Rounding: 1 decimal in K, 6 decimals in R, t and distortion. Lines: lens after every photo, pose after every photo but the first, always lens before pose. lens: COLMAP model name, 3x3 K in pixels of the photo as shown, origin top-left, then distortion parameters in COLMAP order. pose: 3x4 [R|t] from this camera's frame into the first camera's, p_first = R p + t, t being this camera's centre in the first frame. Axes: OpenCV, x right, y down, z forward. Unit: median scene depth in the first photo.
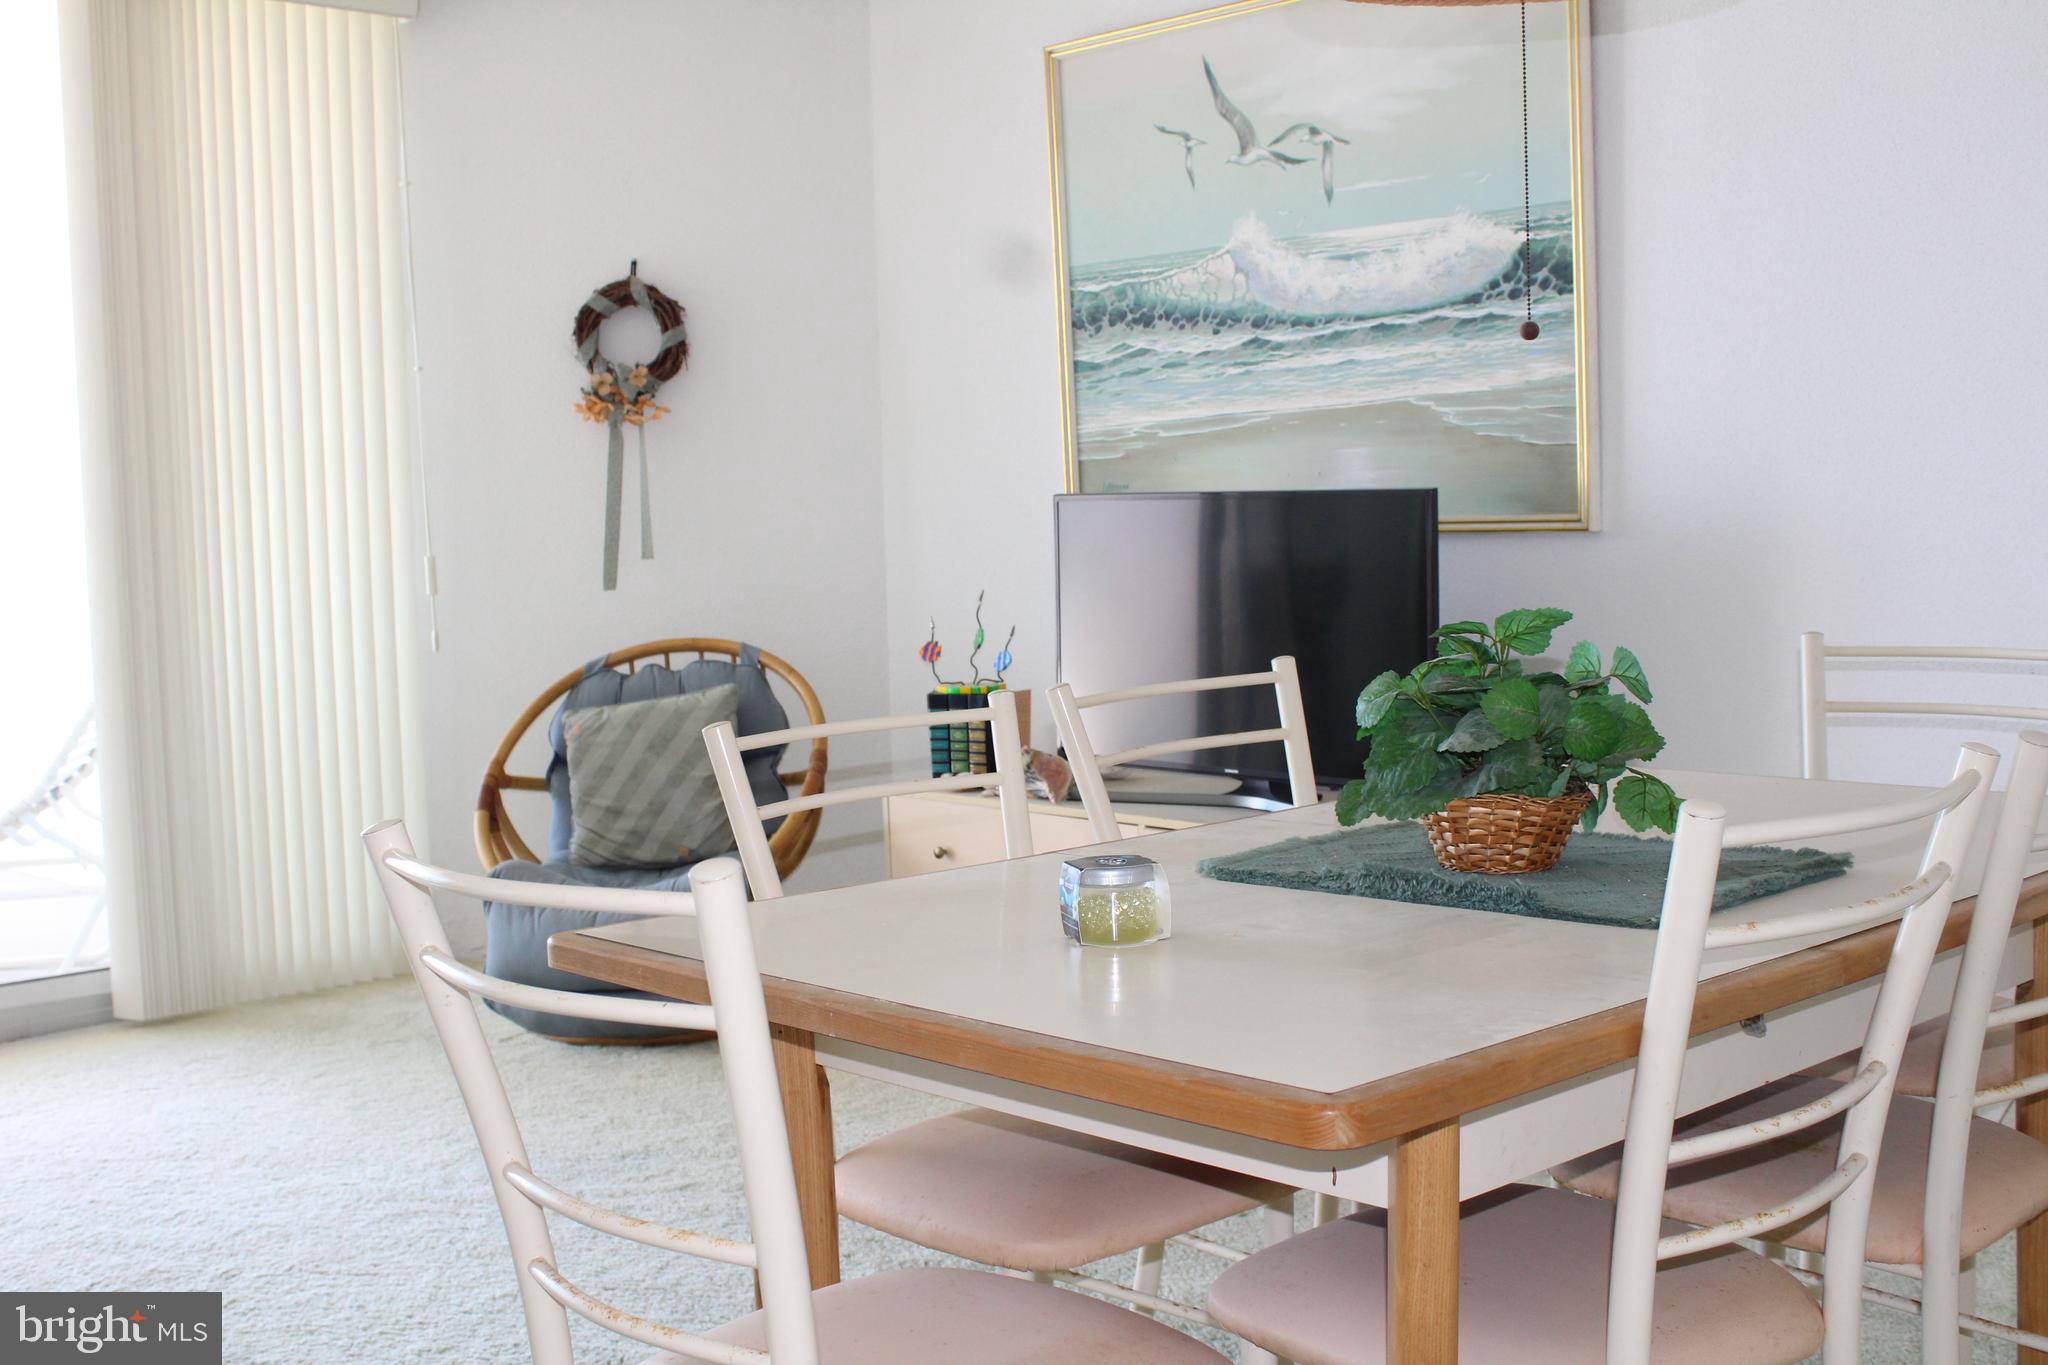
lens RADIAL K [[2211.4, 0, 1024.0], [0, 2211.4, 682.5], [0, 0, 1]] dist [-0.124152, 0.154247]
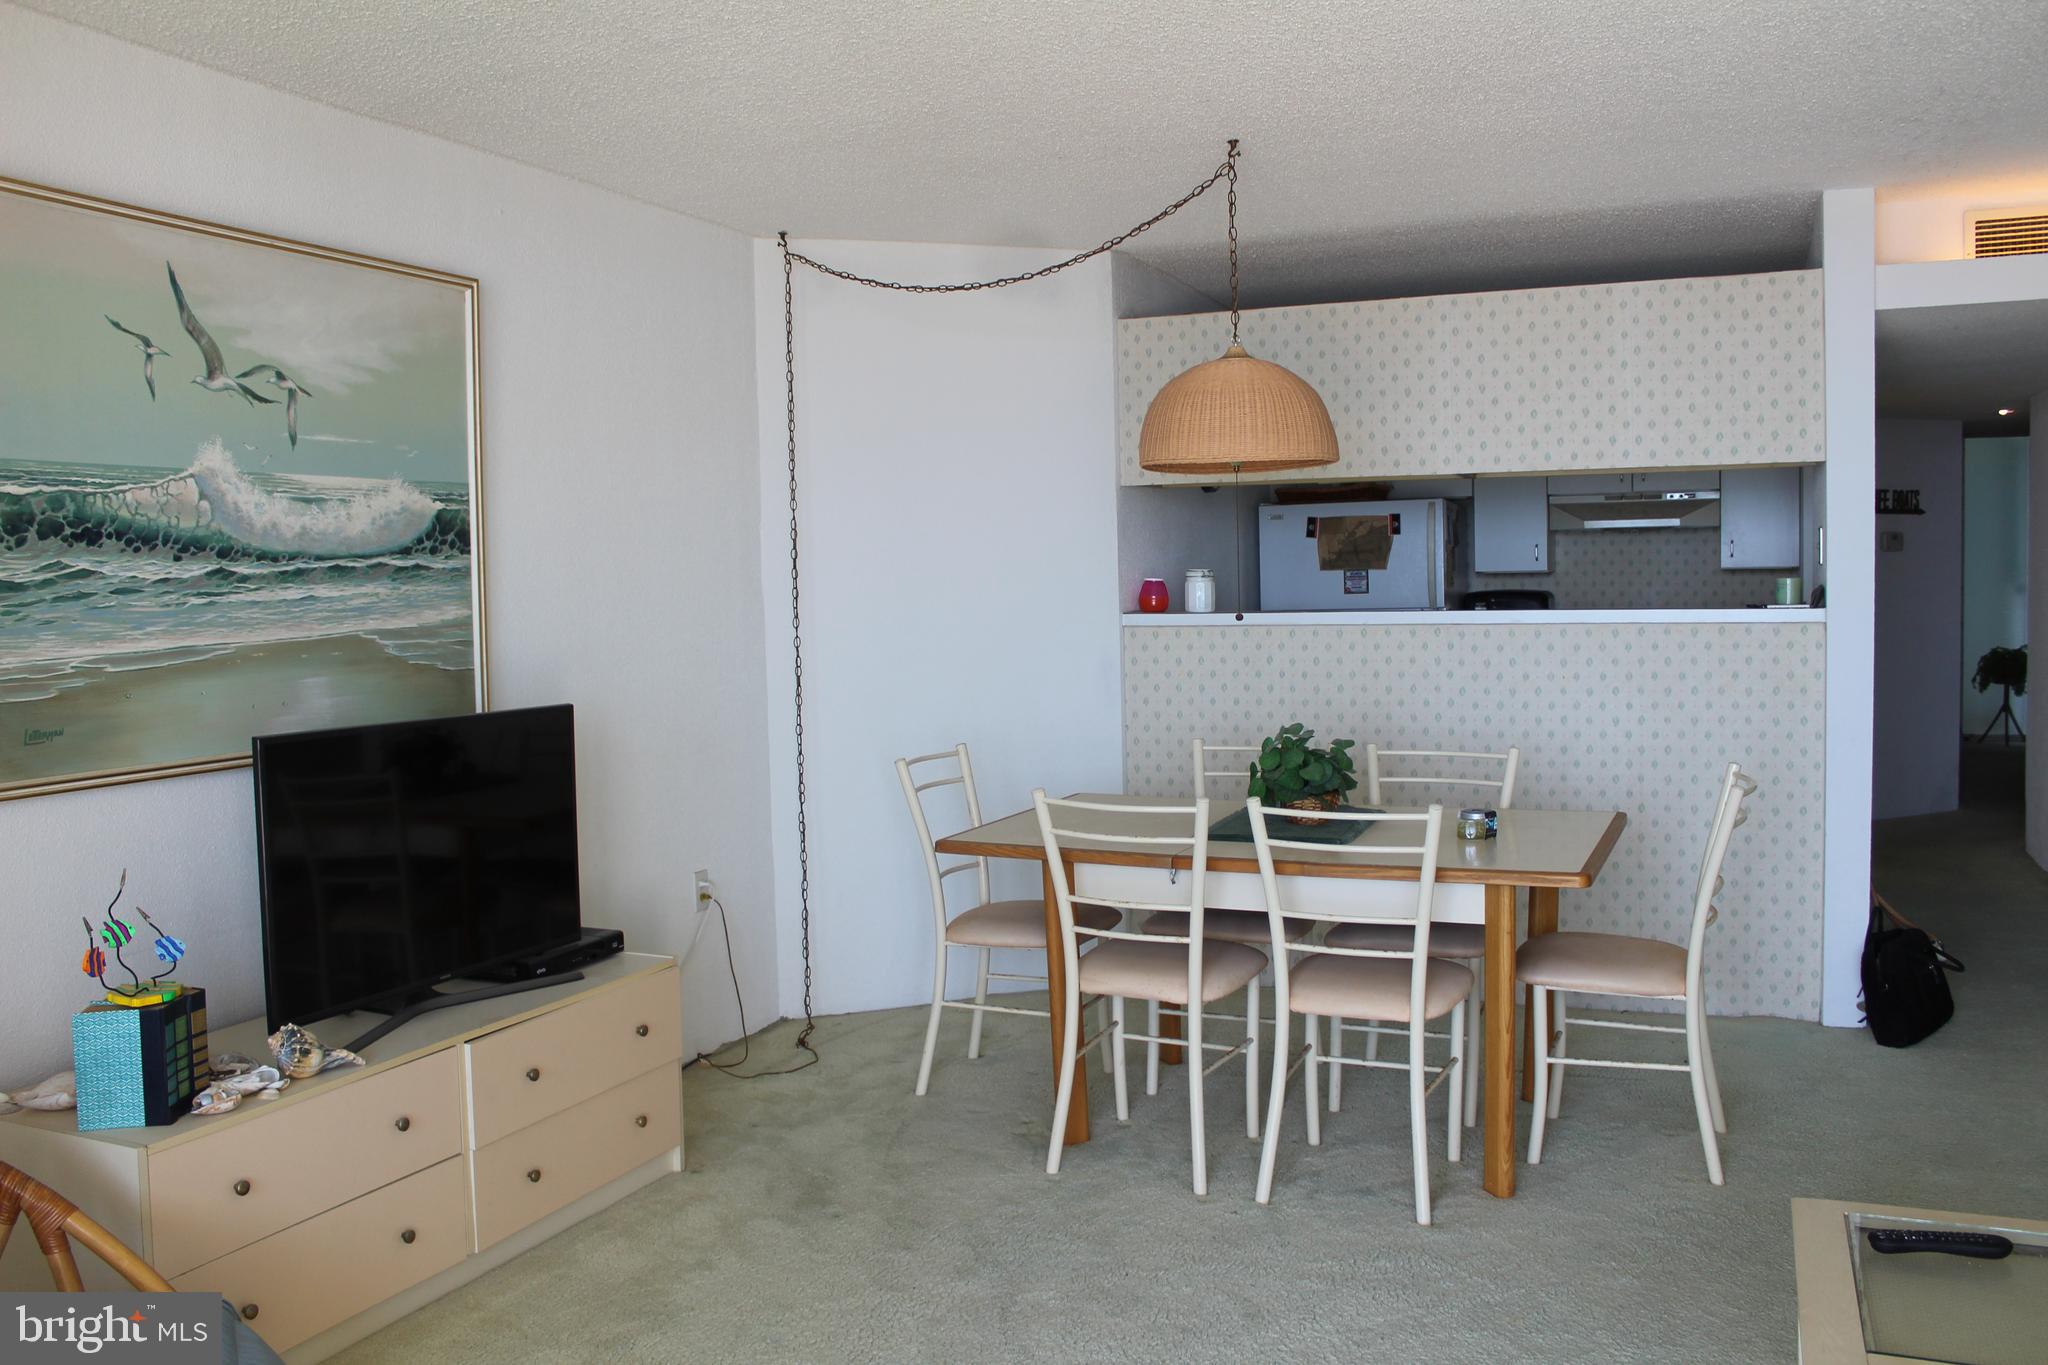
lens RADIAL K [[1714.1, 0, 1024.6], [0, 1714.1, 685.6], [0, 0, 1]] dist [-0.164584, 0.138855]
pose [[-0.395246, -0.022108, 0.918309, -0.709836], [0.104555, 0.992131, 0.068886, -0.118238], [-0.912605, 0.123241, -0.389825, 0.966588]]
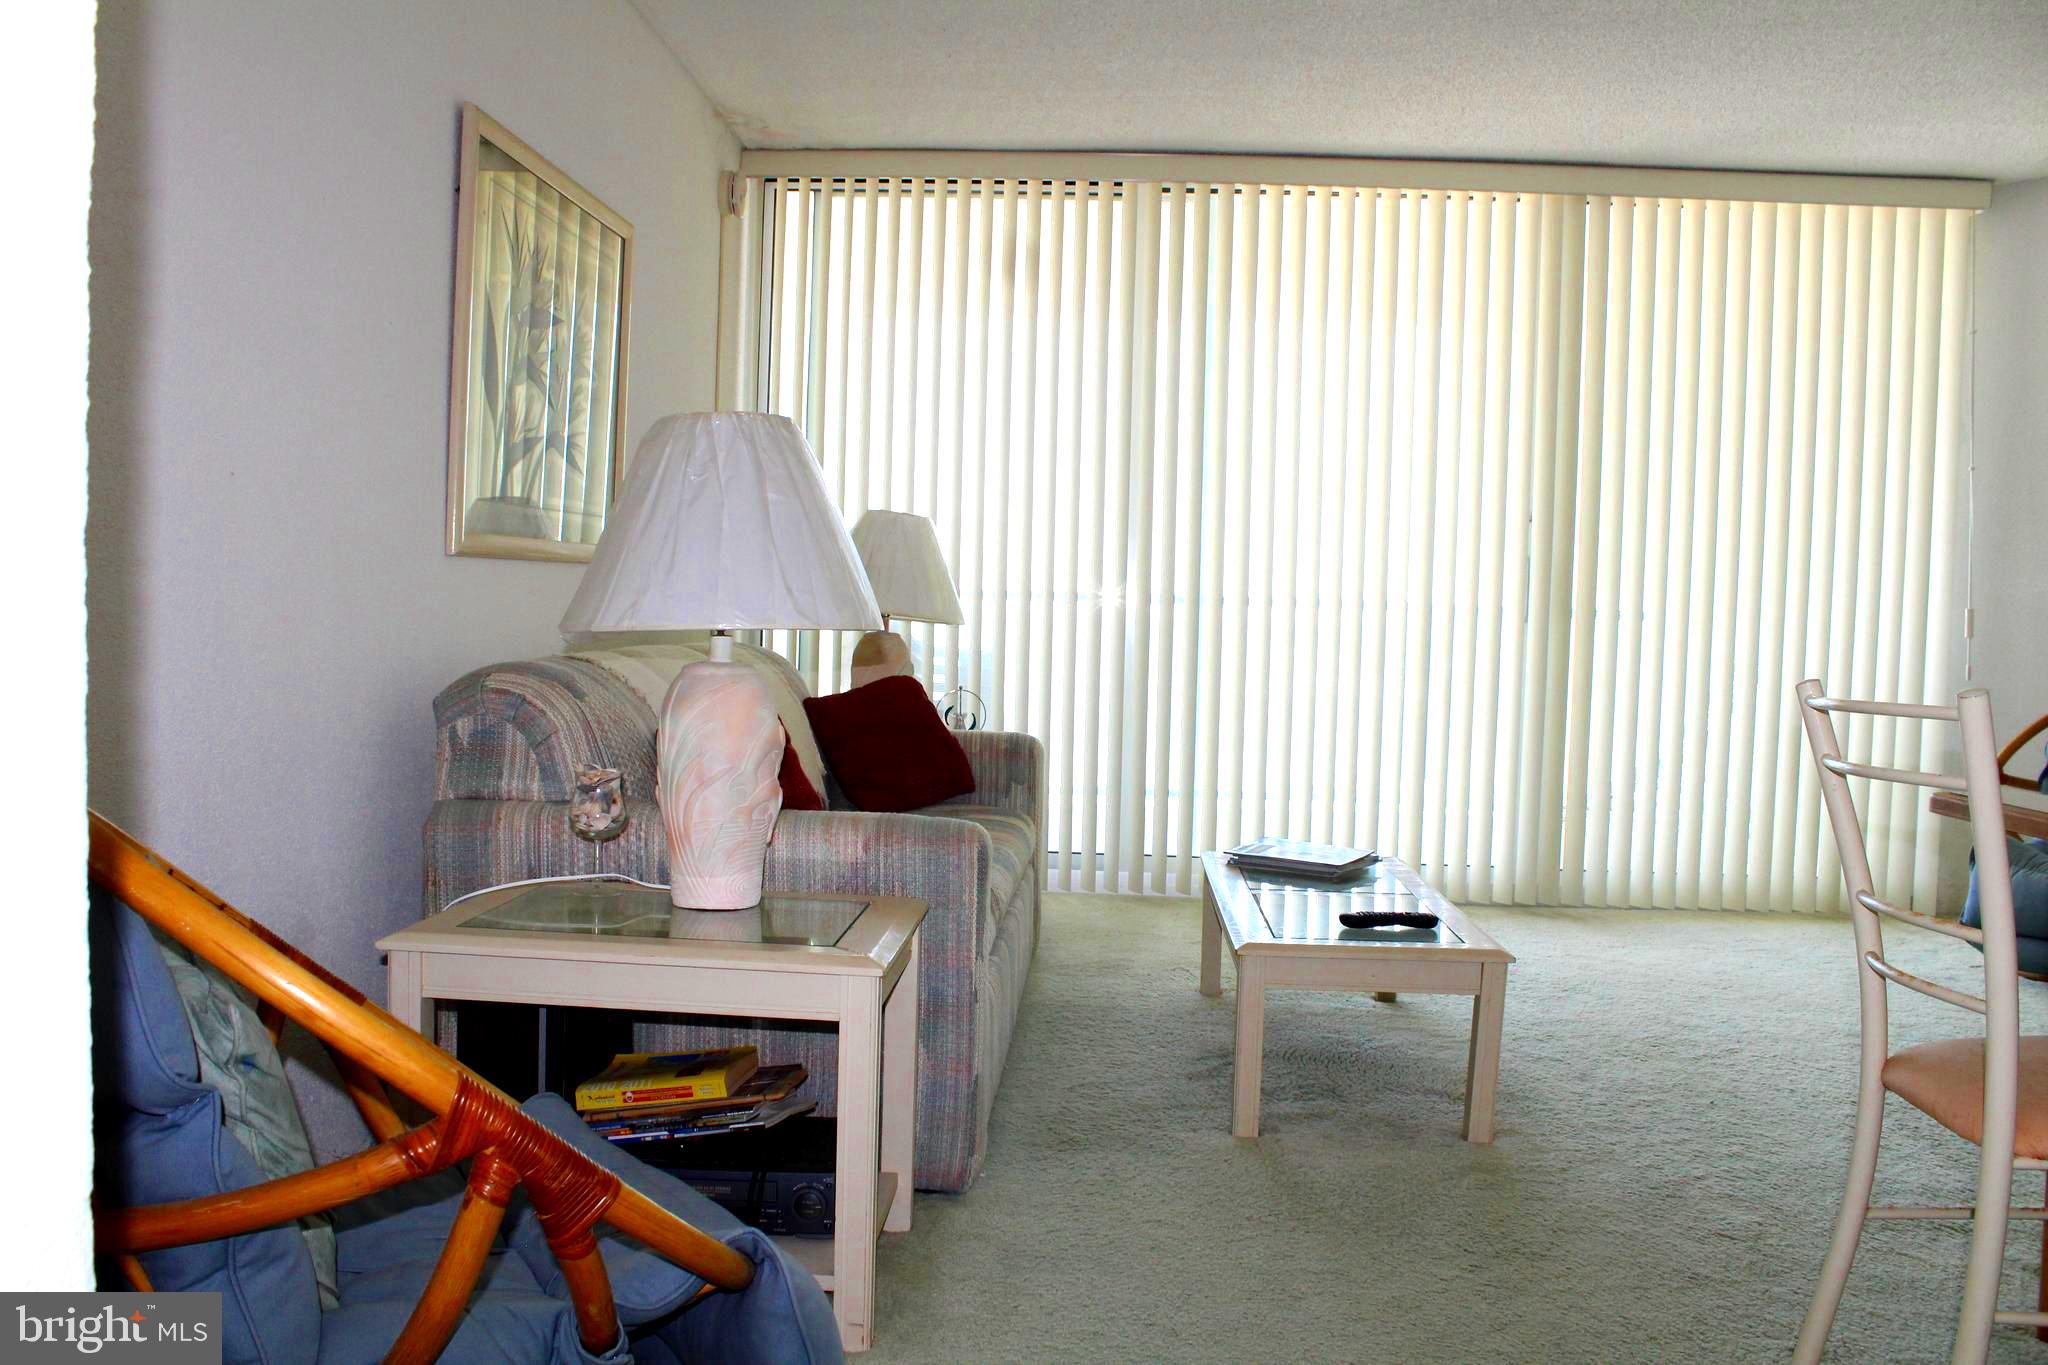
lens RADIAL K [[1714.1, 0, 1024.6], [0, 1714.1, 685.6], [0, 0, 1]] dist [-0.164584, 0.138855]
pose [[0.683374, 0.079905, -0.725682, 0.083844], [-0.102402, 0.994657, 0.013090, 0.040830], [0.722851, 0.065366, 0.687905, -0.122909]]
